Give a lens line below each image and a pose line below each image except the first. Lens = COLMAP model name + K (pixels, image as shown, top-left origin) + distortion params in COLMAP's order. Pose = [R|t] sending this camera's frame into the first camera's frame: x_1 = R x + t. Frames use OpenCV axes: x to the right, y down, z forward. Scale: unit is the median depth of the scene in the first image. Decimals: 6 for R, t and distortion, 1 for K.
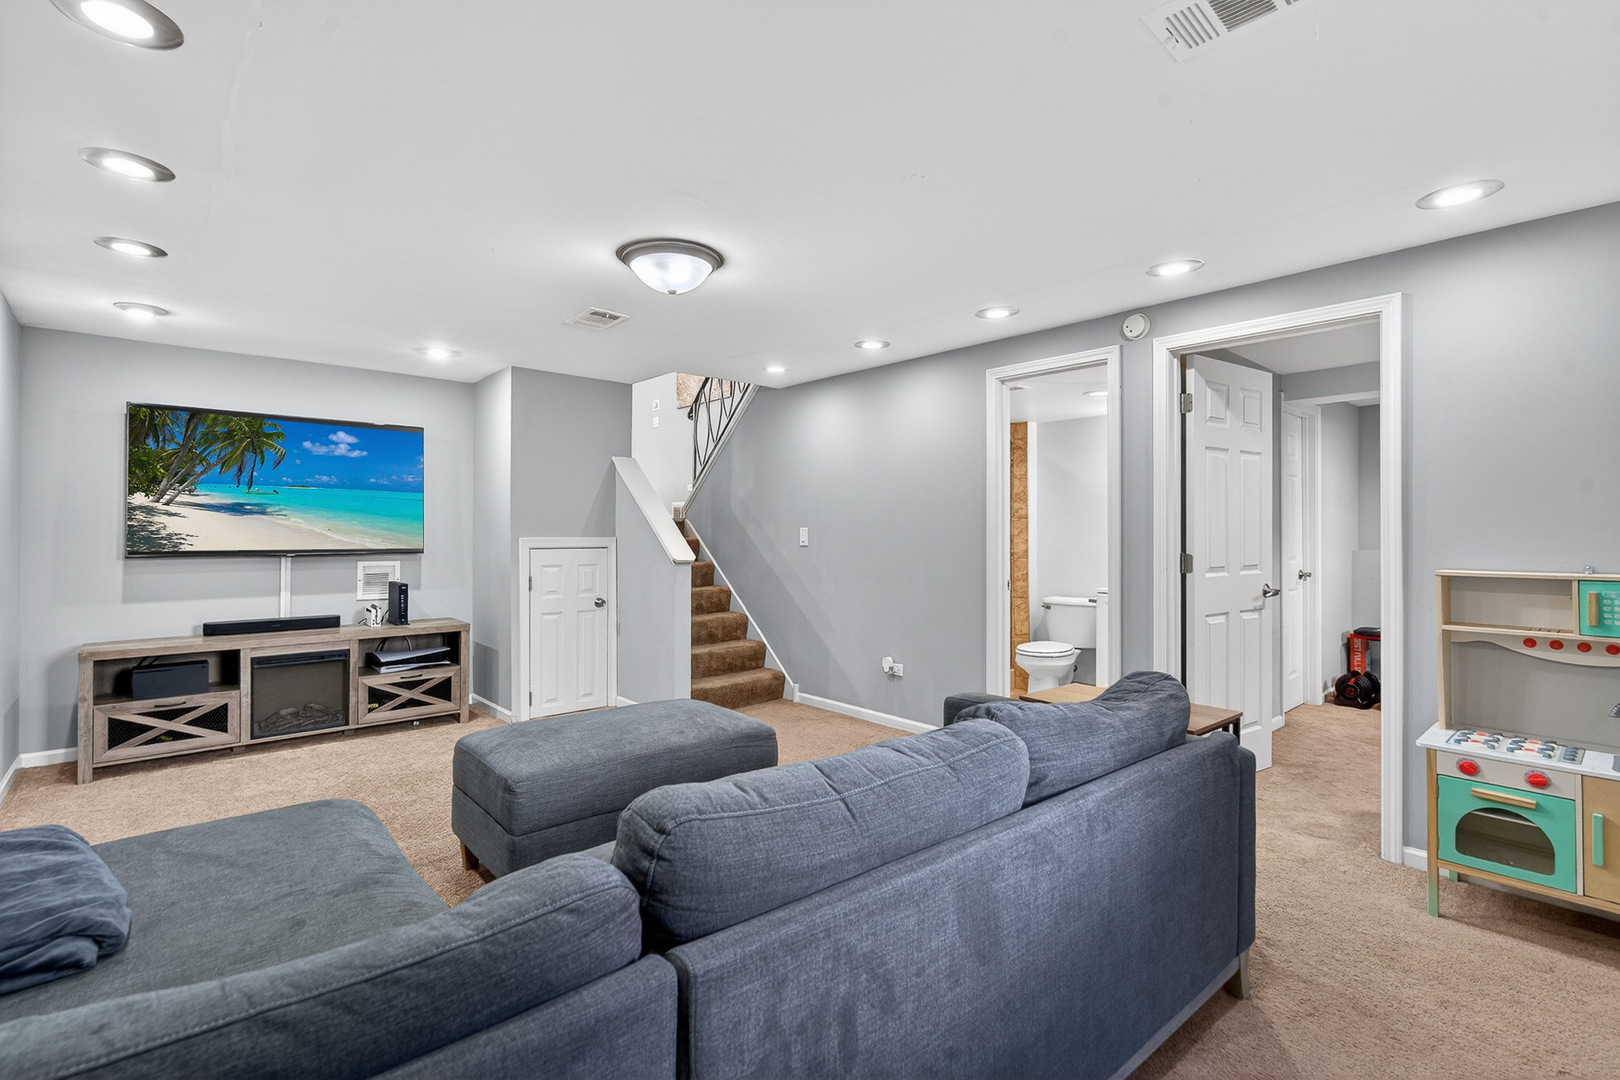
lens RADIAL K [[735.2, 0, 803.4], [0, 735.2, 536.5], [0, 0, 1]] dist [-0.001790, 0.002752]
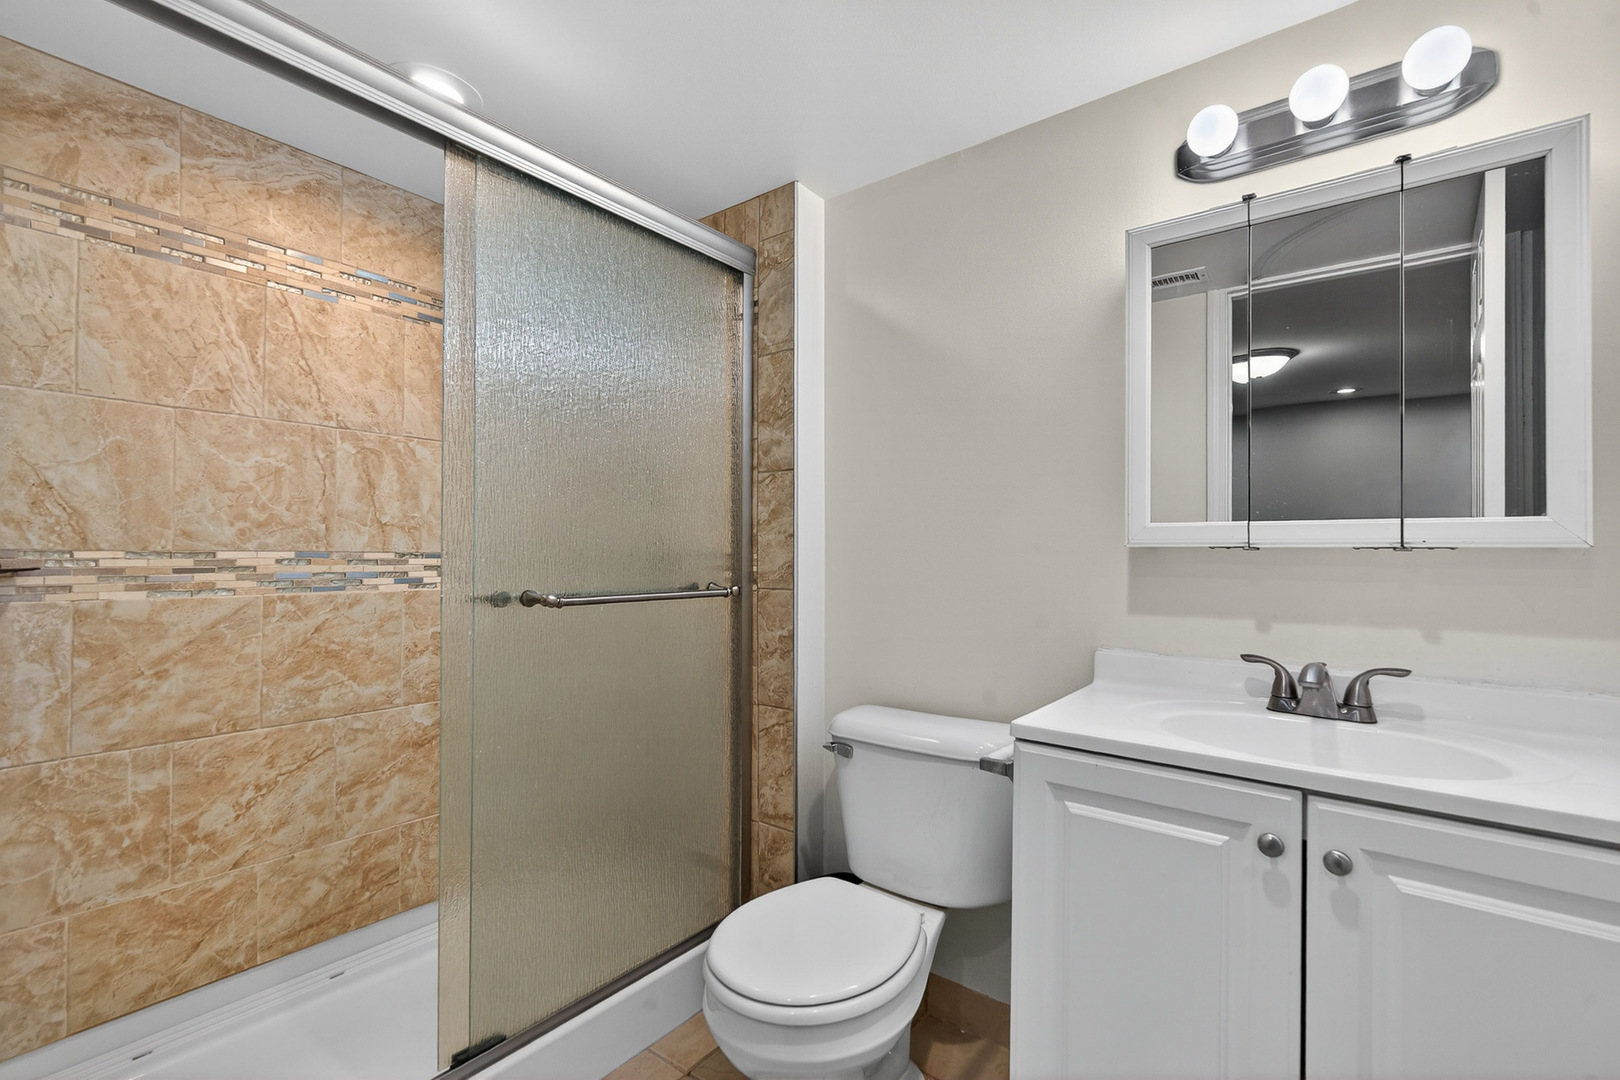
lens RADIAL K [[735.2, 0, 813.7], [0, 735.2, 545.5], [0, 0, 1]] dist [-0.001790, 0.002752]
pose [[0.980452, 0.006747, 0.196644, 0.248230], [-0.005978, 0.999972, -0.004507, 0.010713], [-0.196669, 0.003243, 0.980465, 0.669865]]
